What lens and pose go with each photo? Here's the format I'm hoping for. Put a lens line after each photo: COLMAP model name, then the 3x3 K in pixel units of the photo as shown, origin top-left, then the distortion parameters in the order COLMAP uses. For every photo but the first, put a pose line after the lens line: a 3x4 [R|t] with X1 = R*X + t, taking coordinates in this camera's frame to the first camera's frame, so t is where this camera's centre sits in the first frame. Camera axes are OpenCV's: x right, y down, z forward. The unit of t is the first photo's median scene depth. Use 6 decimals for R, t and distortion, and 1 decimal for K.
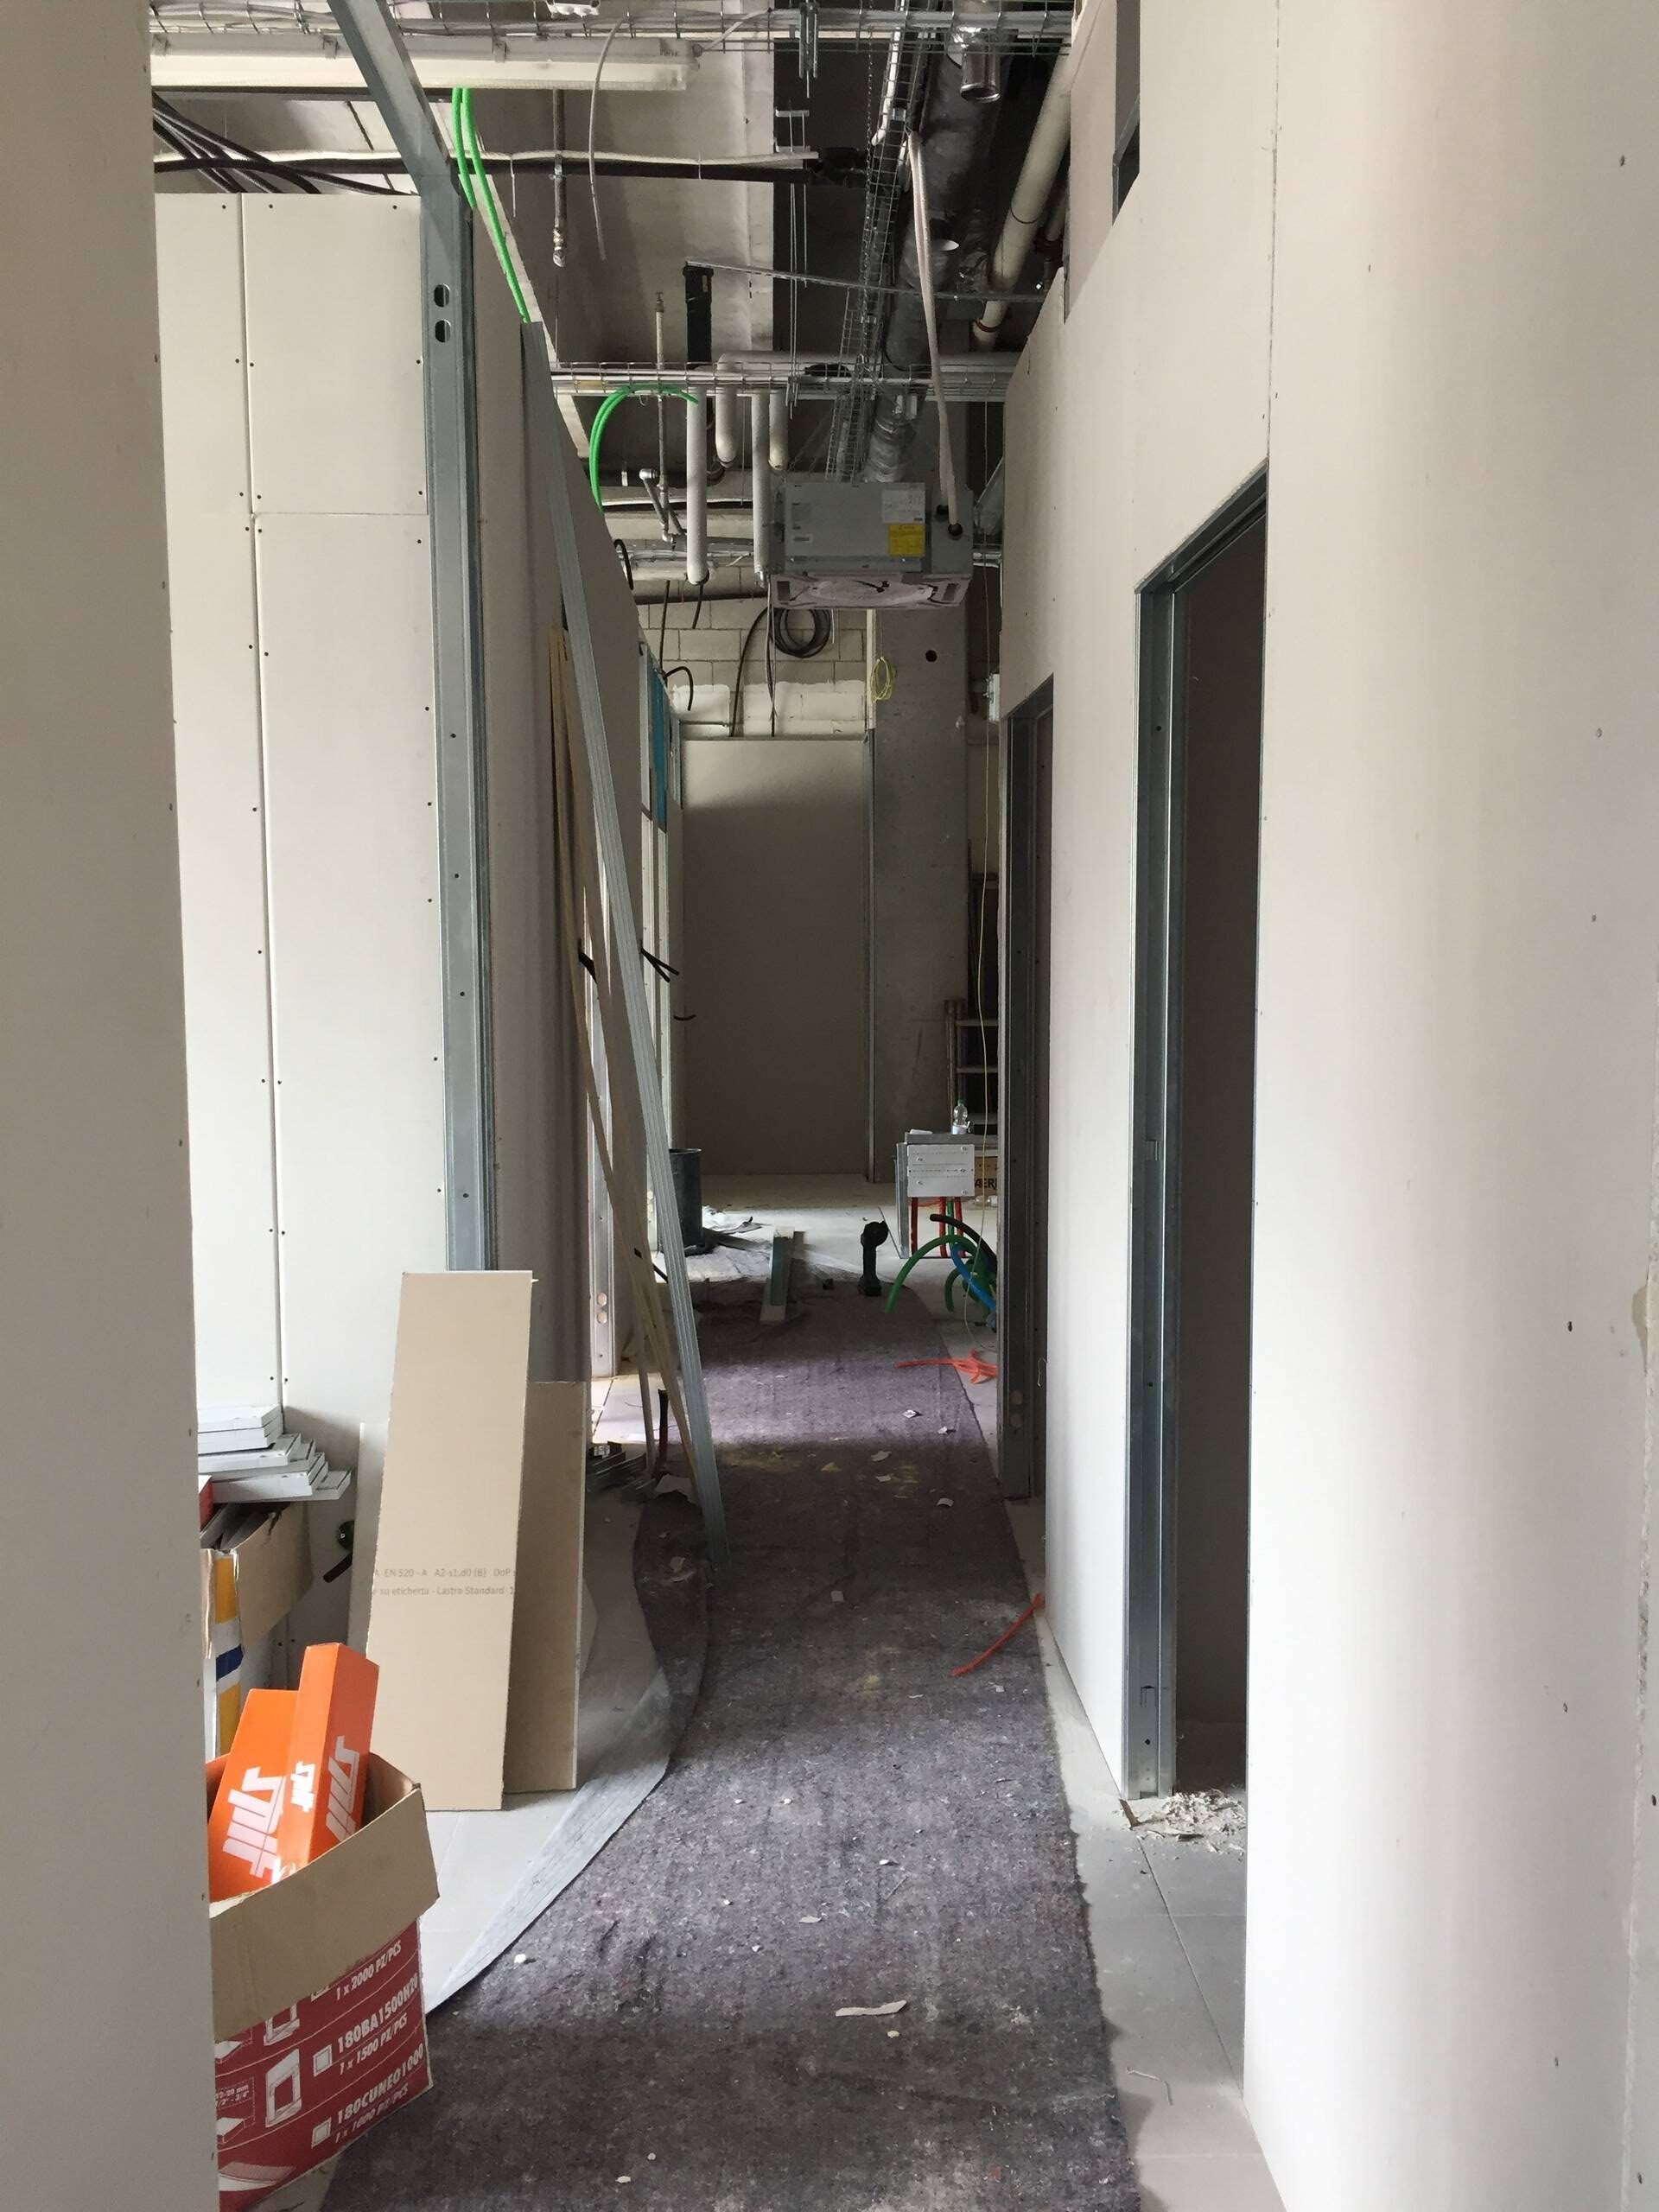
lens RADIAL K [[1904.0, 0, 829.5], [0, 1904.0, 1106.0], [0, 0, 1]] dist [0.026673, -0.006581]
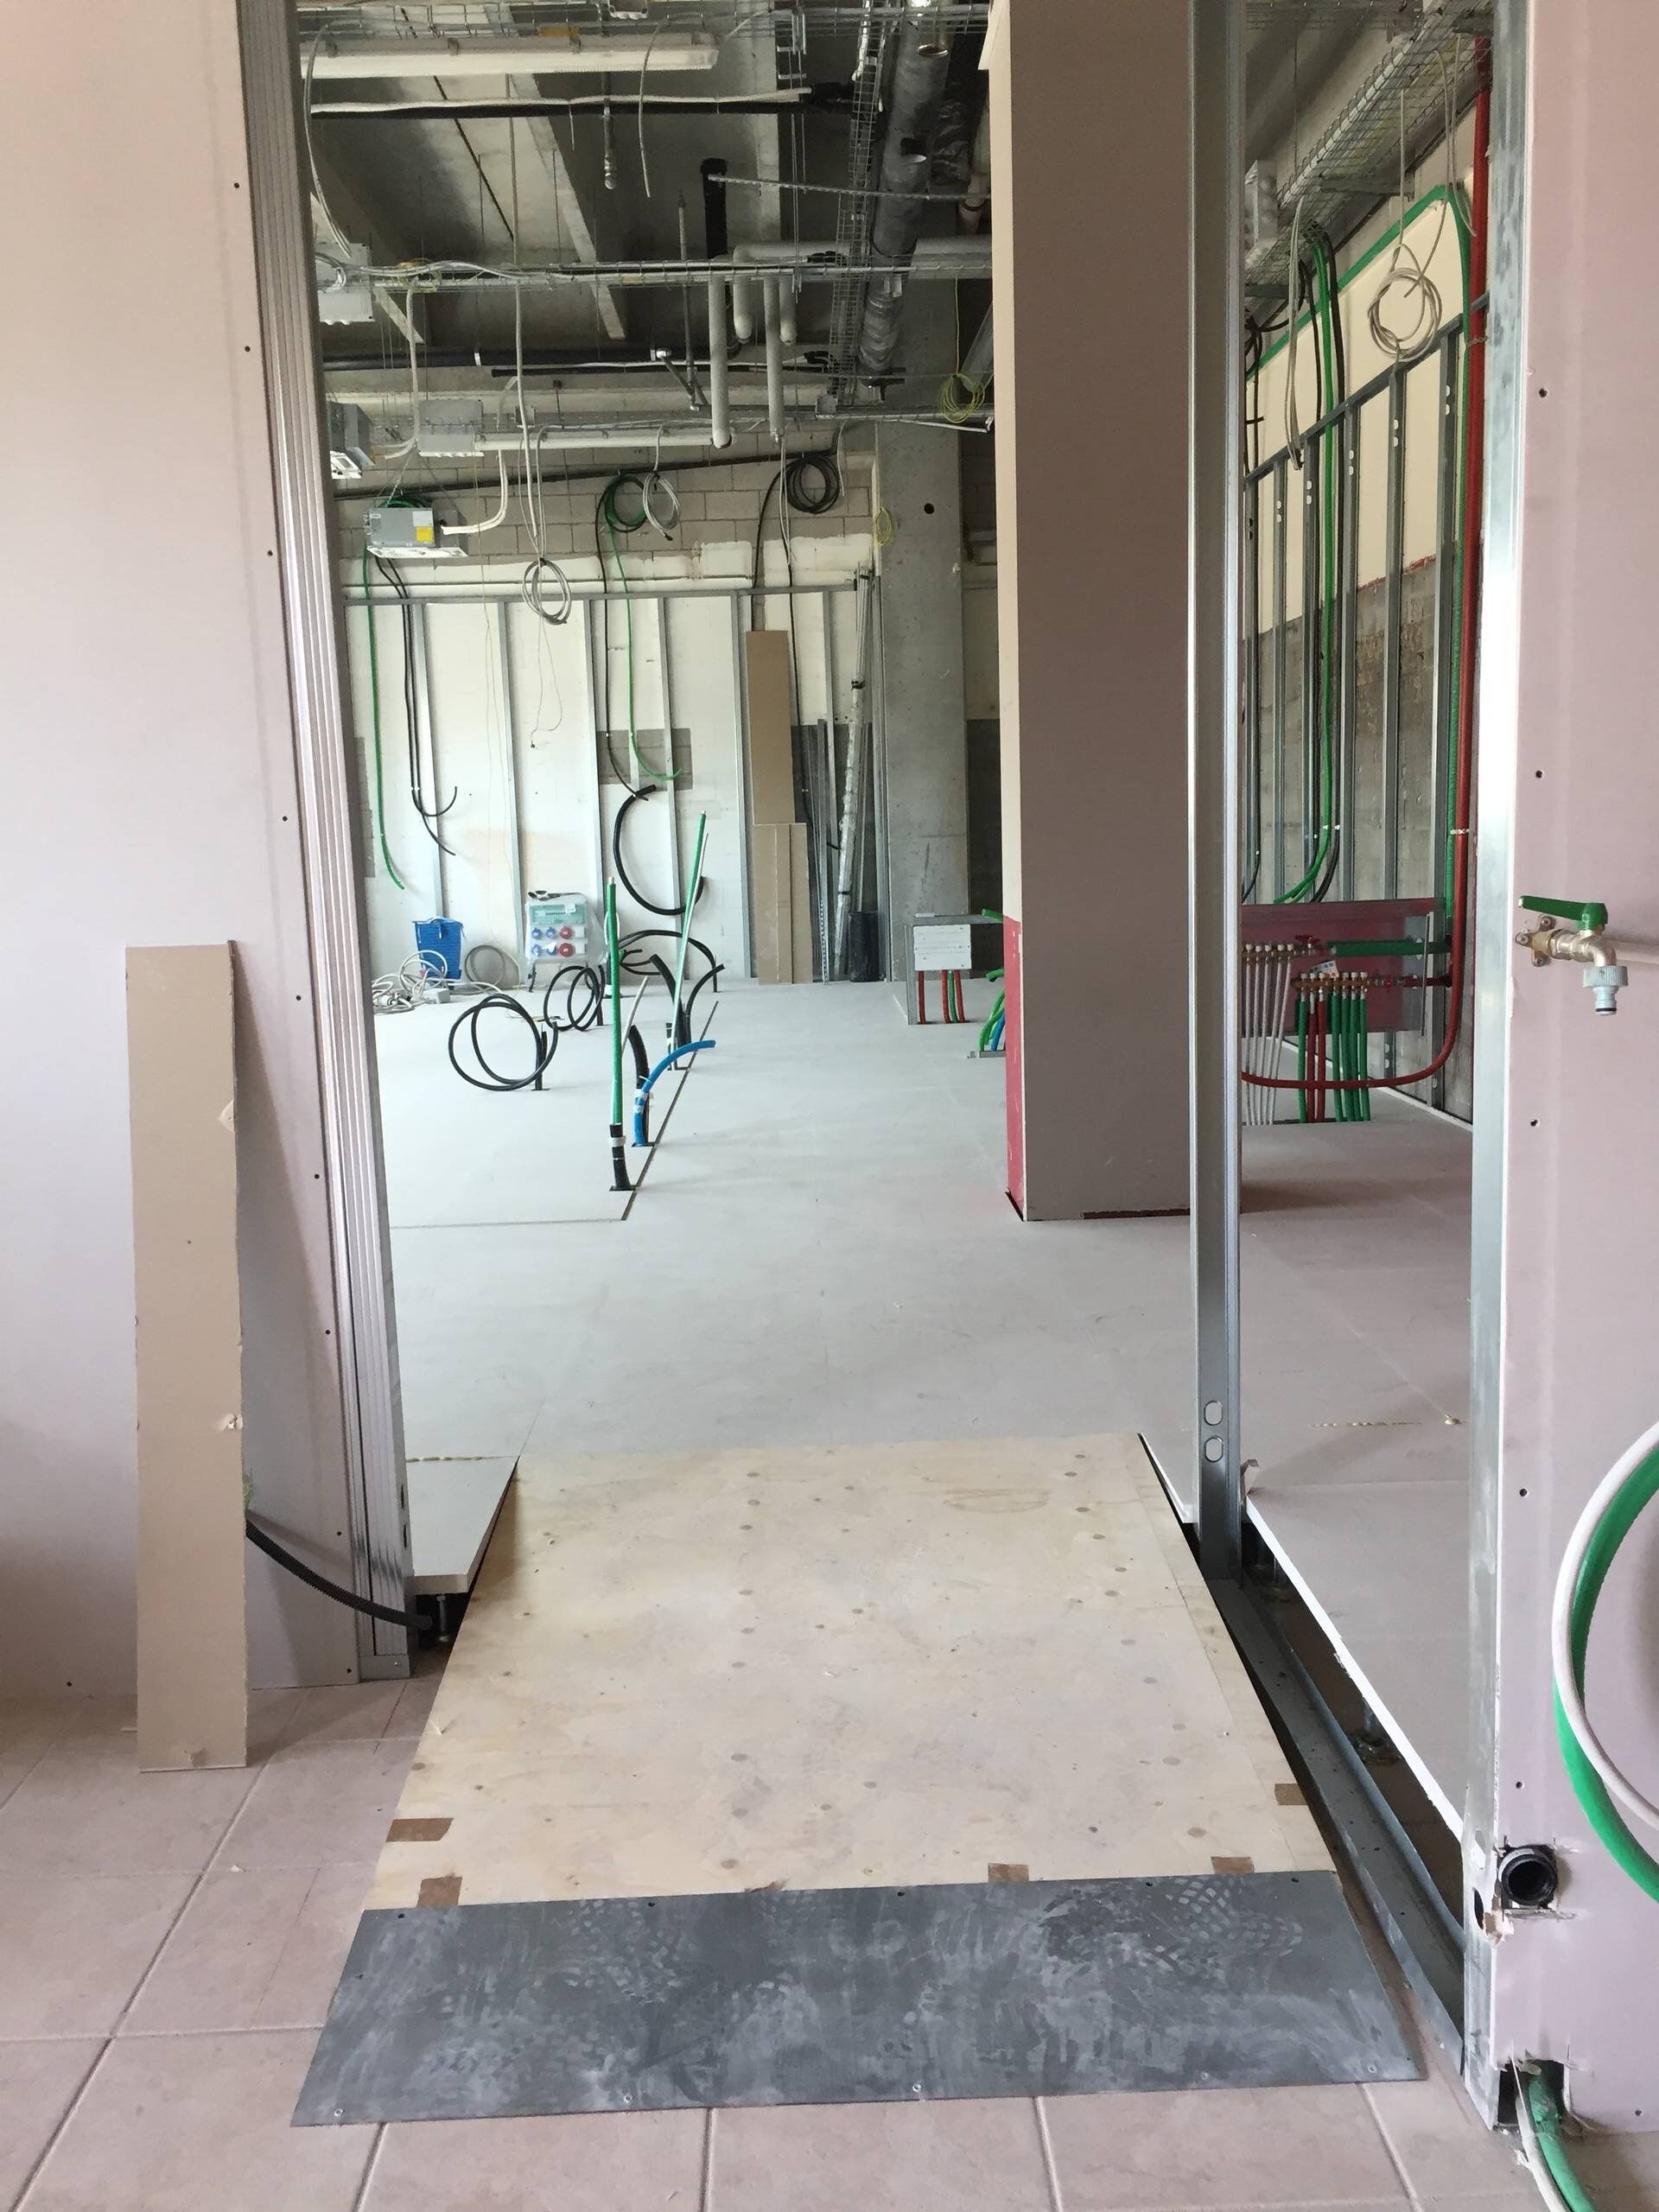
lens RADIAL K [[1904.0, 0, 829.5], [0, 1904.0, 1106.0], [0, 0, 1]] dist [0.026673, -0.006581]
pose [[0.999517, -0.025279, -0.018094, 0.009796], [0.026334, 0.997811, 0.060663, 0.078539], [0.016521, -0.061110, 0.997994, -0.250124]]
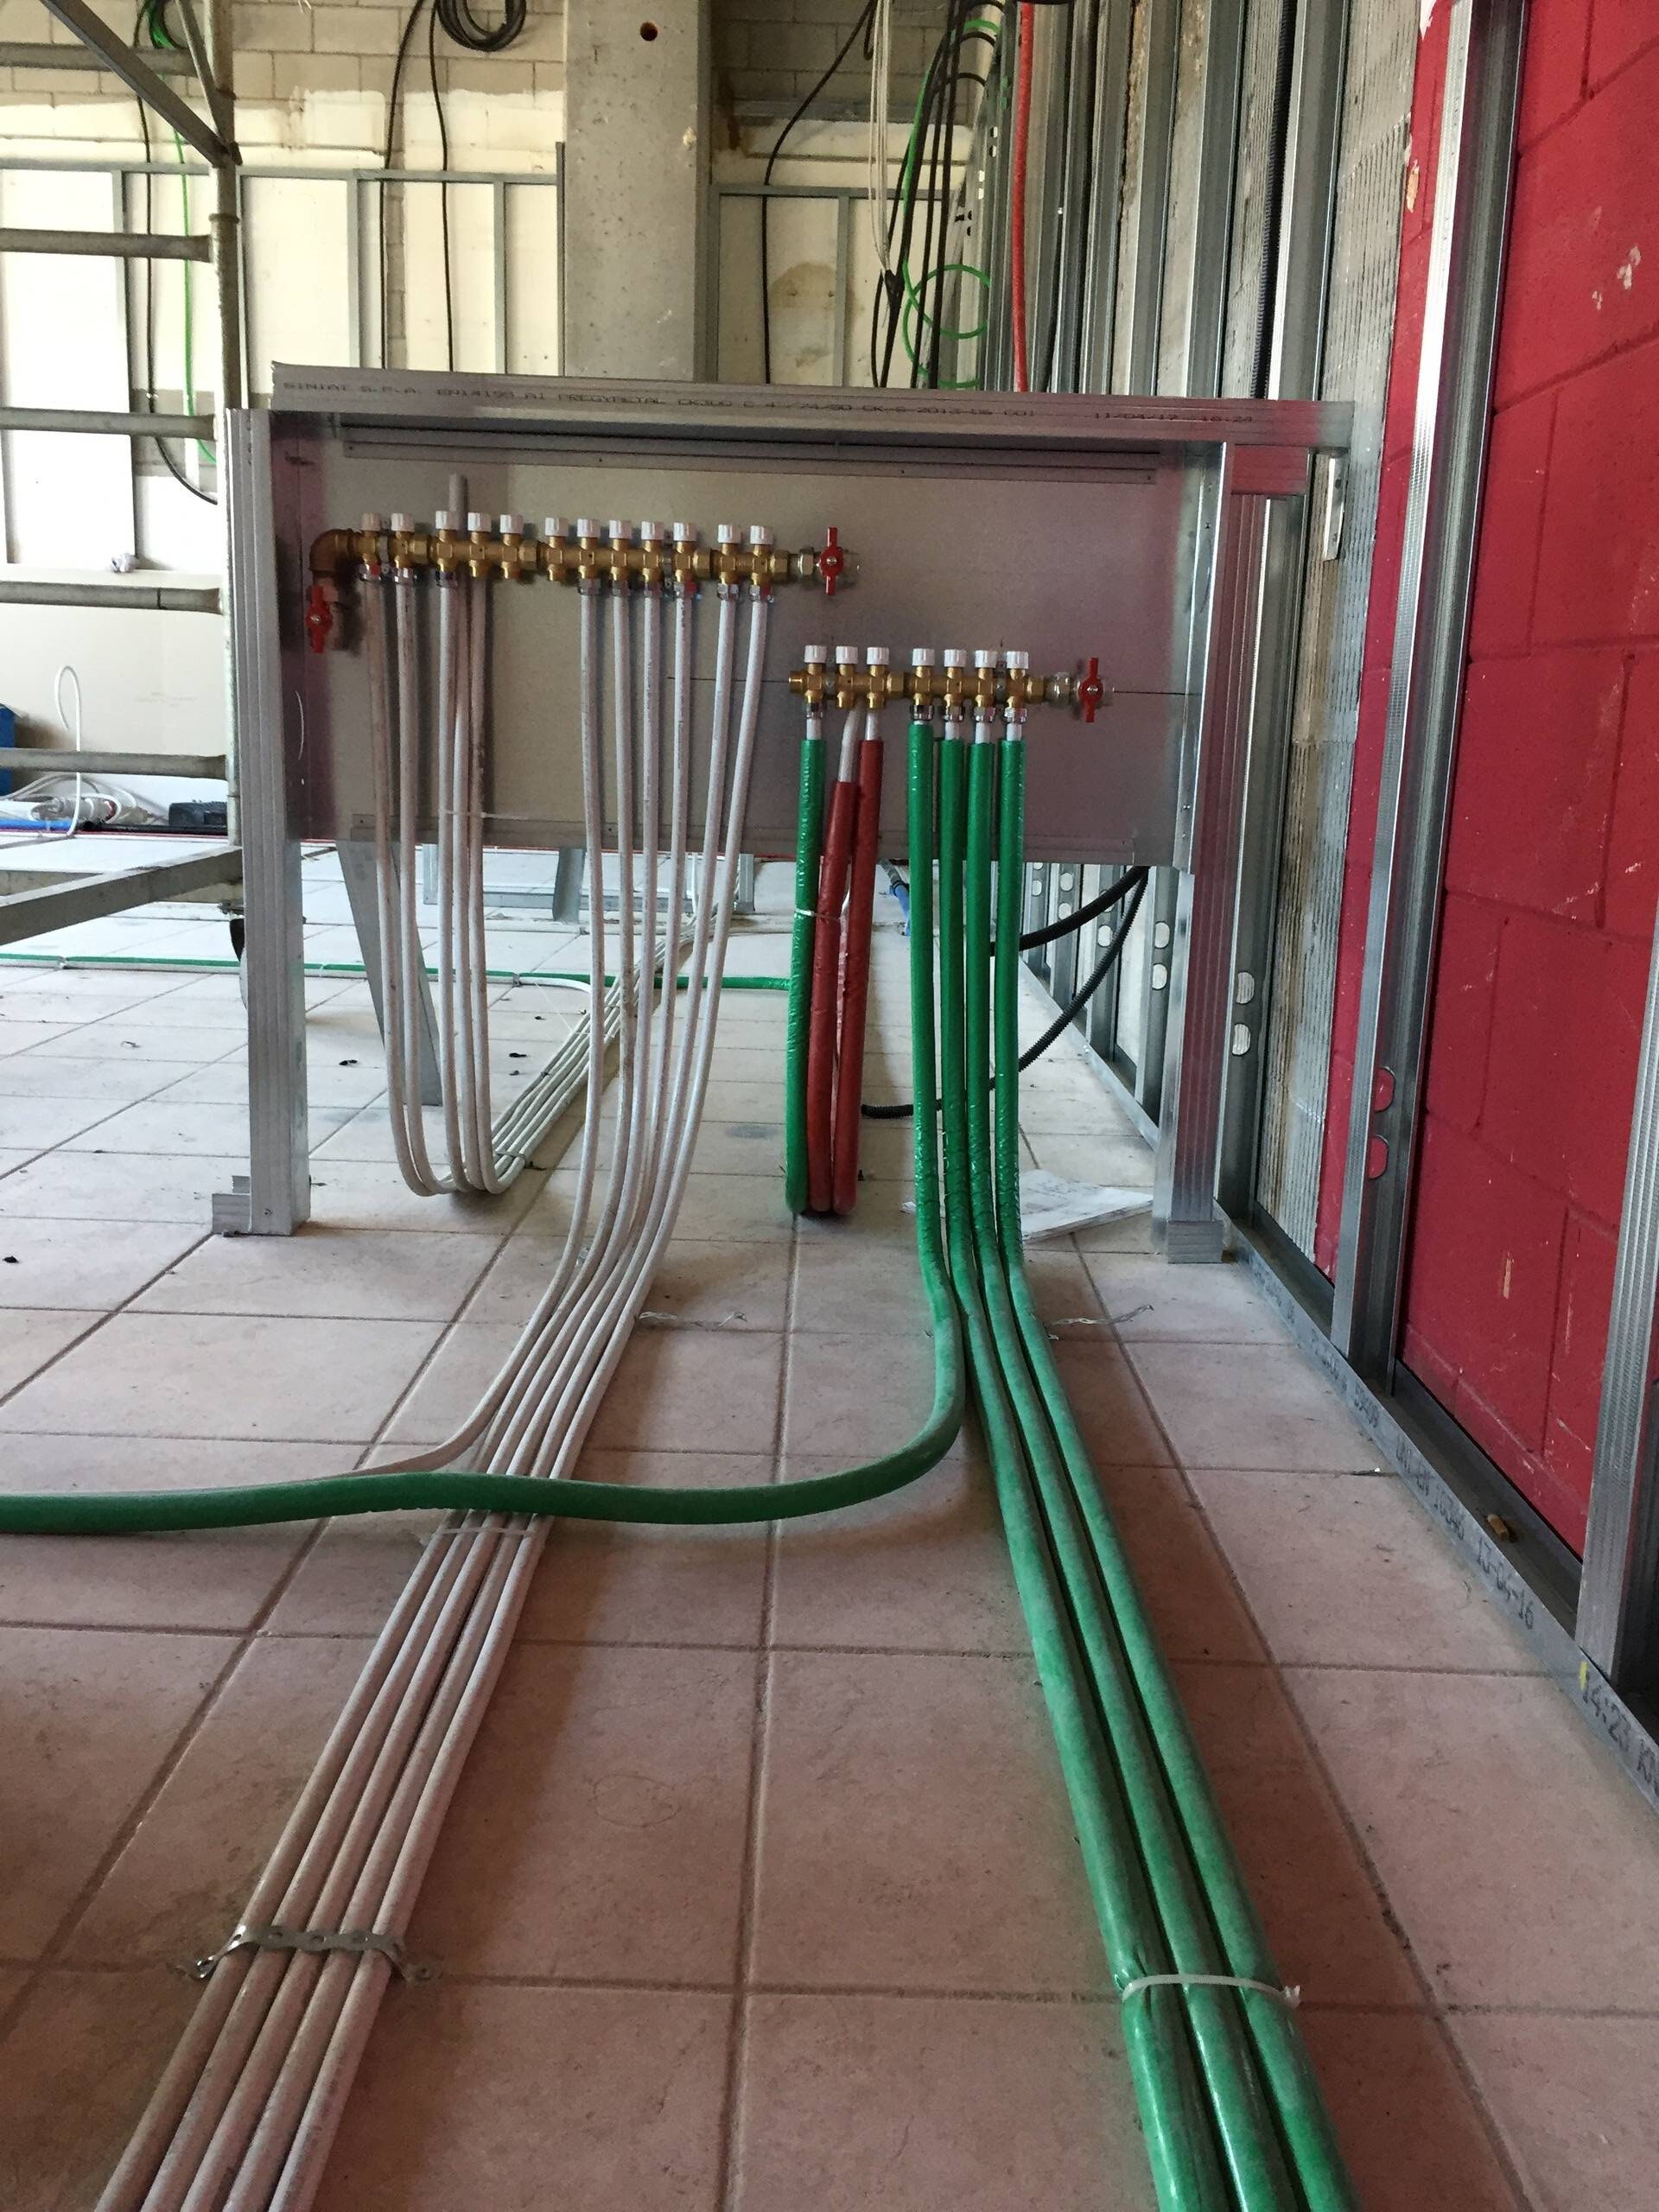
lens RADIAL K [[1904.0, 0, 829.5], [0, 1904.0, 1106.0], [0, 0, 1]] dist [0.026673, -0.006581]
pose [[0.998650, 0.043088, -0.029010, 0.264837], [-0.039694, 0.993269, 0.108818, 0.115749], [0.033504, -0.107520, 0.993638, 0.488879]]
